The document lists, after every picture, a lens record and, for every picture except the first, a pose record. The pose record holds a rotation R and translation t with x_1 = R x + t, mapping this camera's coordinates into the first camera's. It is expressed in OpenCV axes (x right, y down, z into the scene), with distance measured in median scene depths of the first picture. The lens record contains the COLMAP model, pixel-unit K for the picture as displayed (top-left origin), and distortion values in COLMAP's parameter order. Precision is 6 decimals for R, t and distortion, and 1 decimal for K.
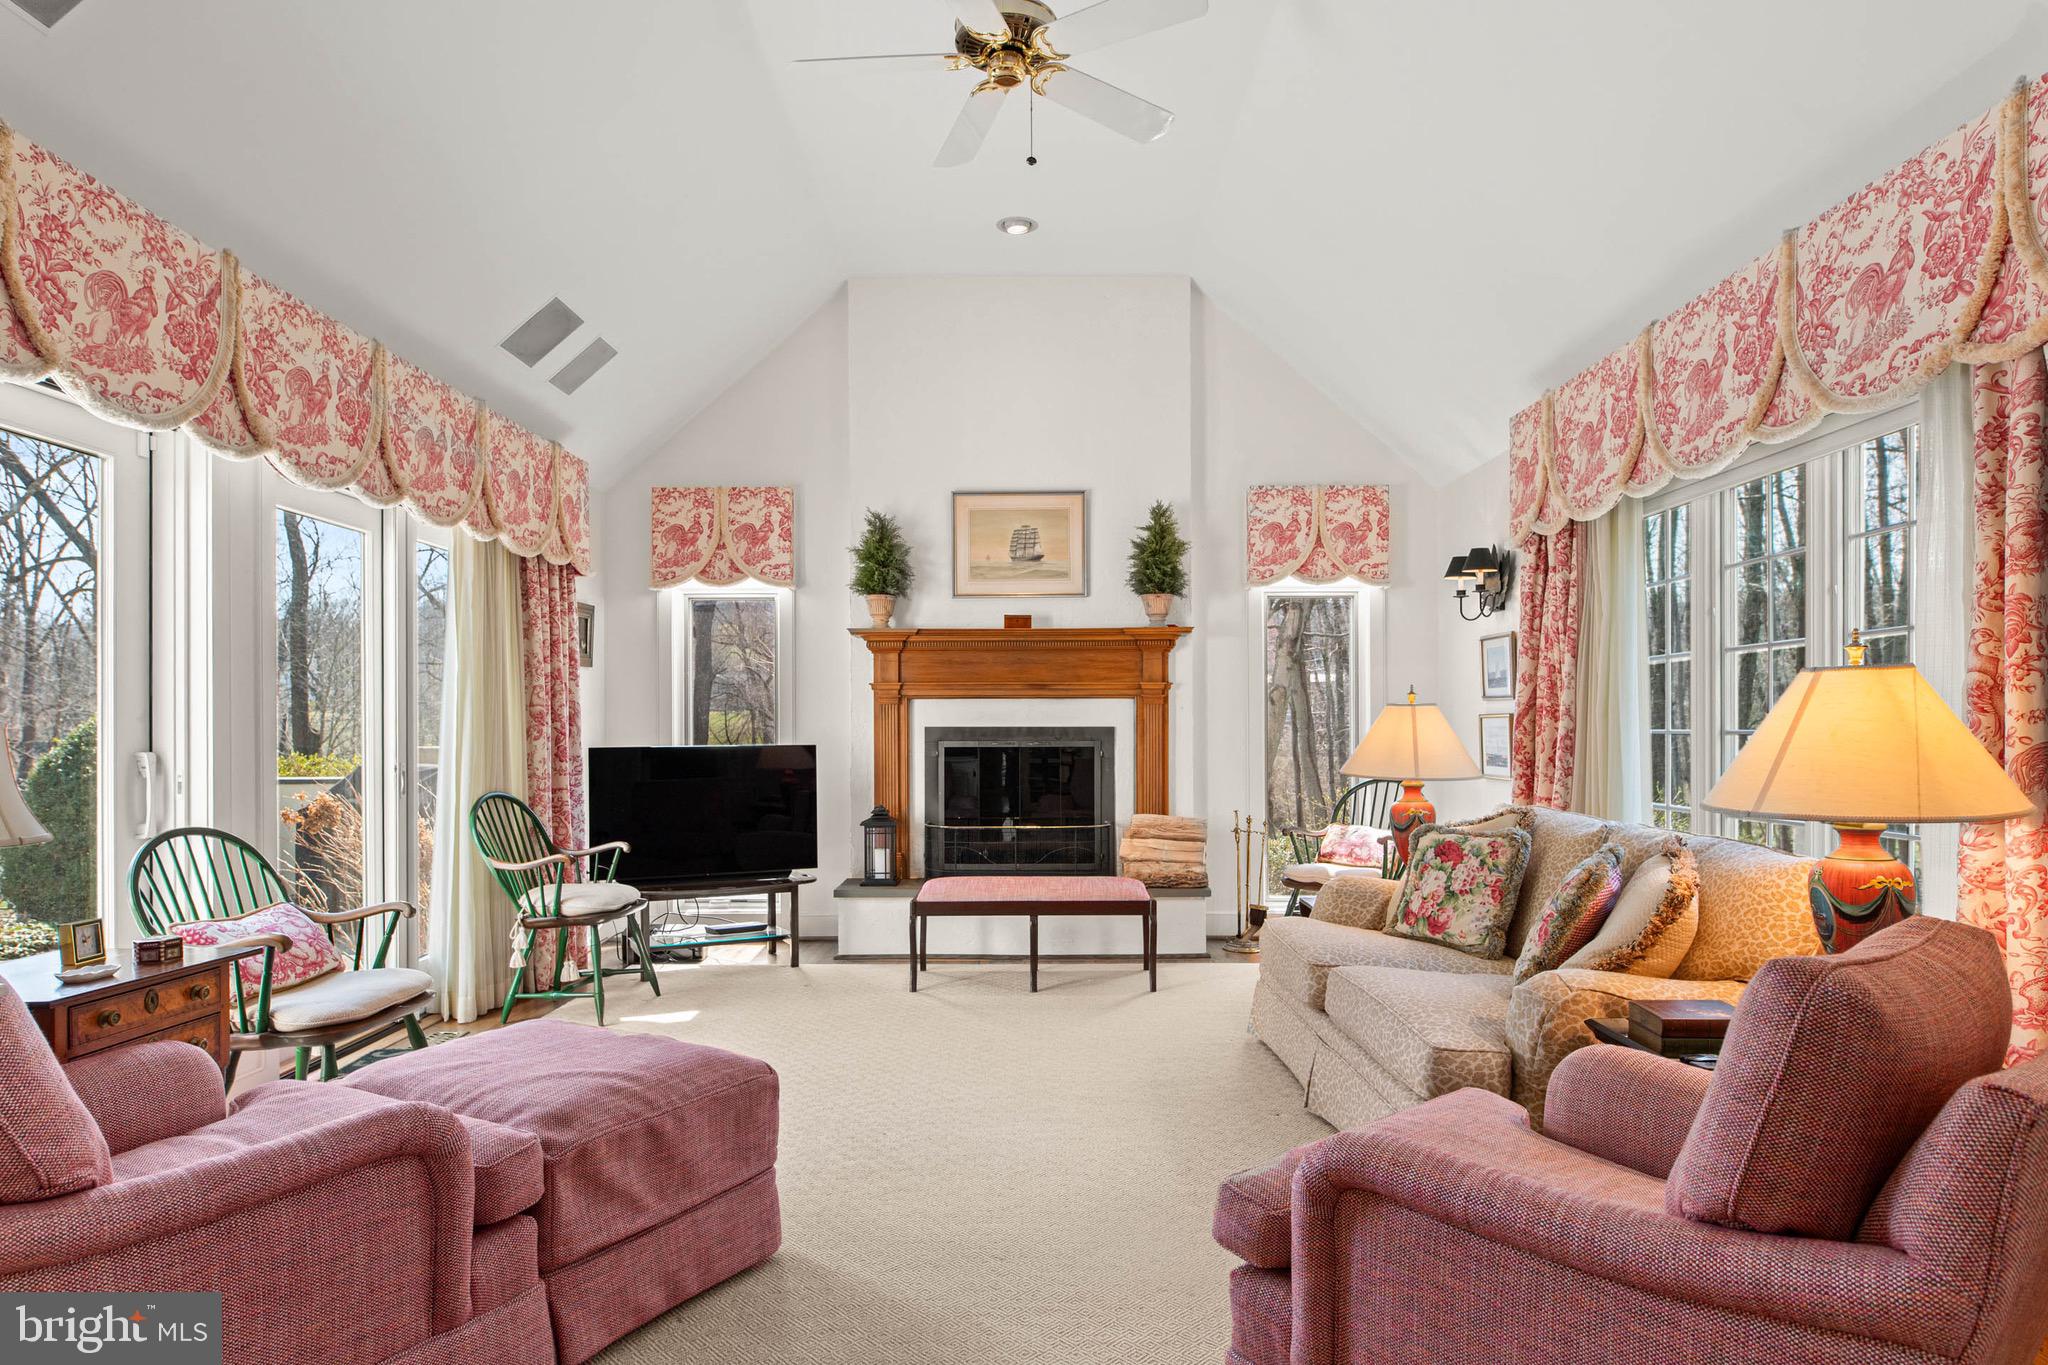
lens RADIAL K [[1179.2, 0, 1060.1], [0, 1179.2, 731.2], [0, 0, 1]] dist [0.002061, -0.000819]
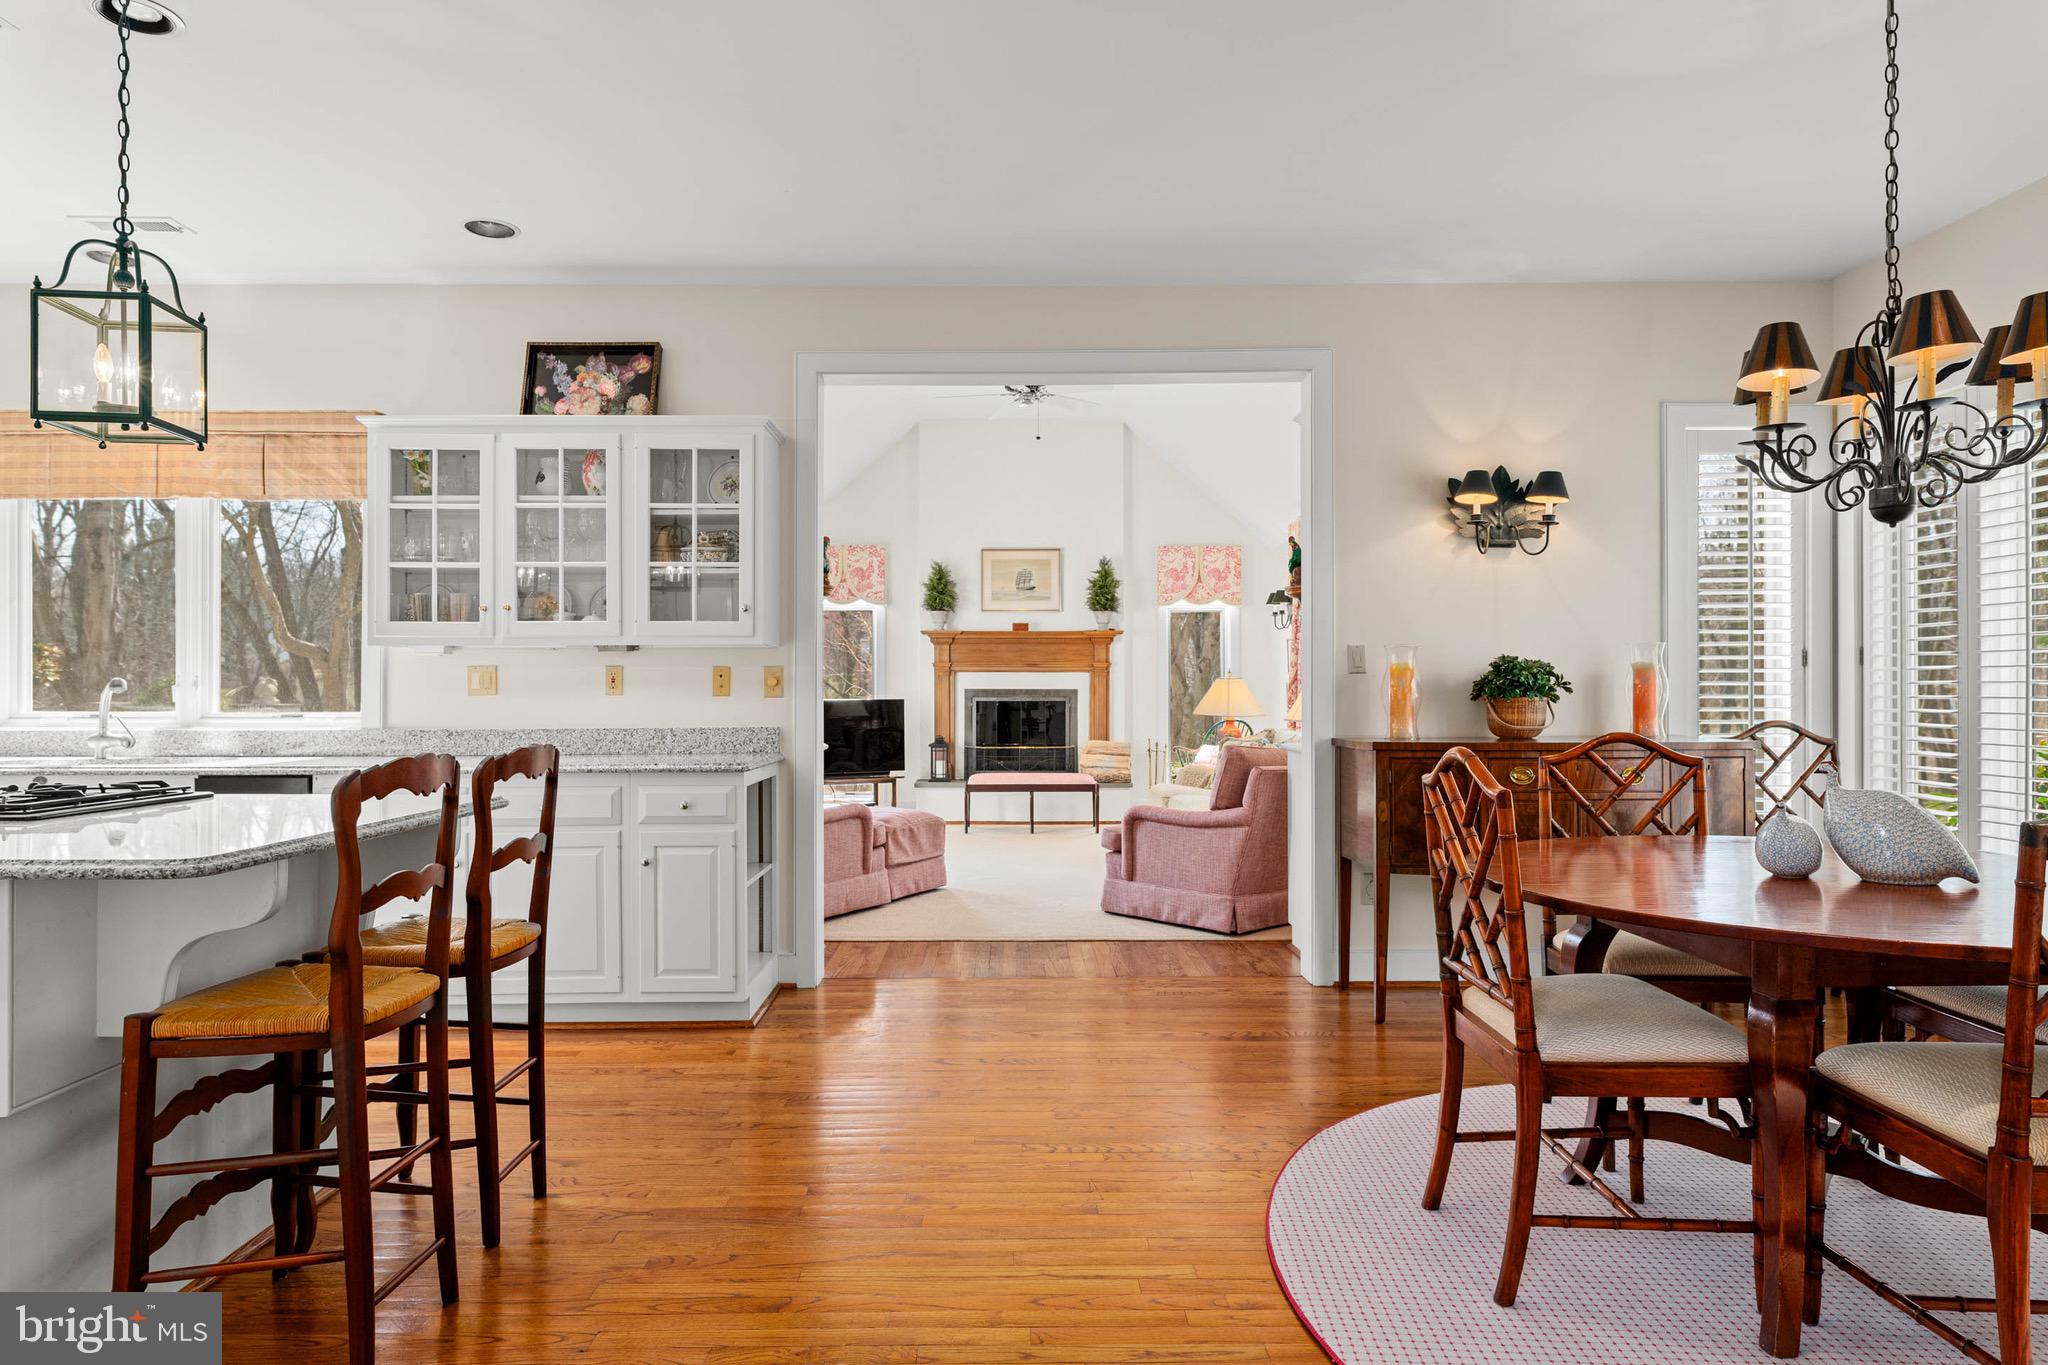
lens RADIAL K [[1179.2, 0, 1013.3], [0, 1179.2, 691.8], [0, 0, 1]] dist [0.002061, -0.000819]
pose [[0.999869, 0.003242, -0.015841, -0.018905], [-0.003239, 0.999995, 0.000172, 0.000249], [0.015841, -0.000120, 0.999875, -0.688081]]
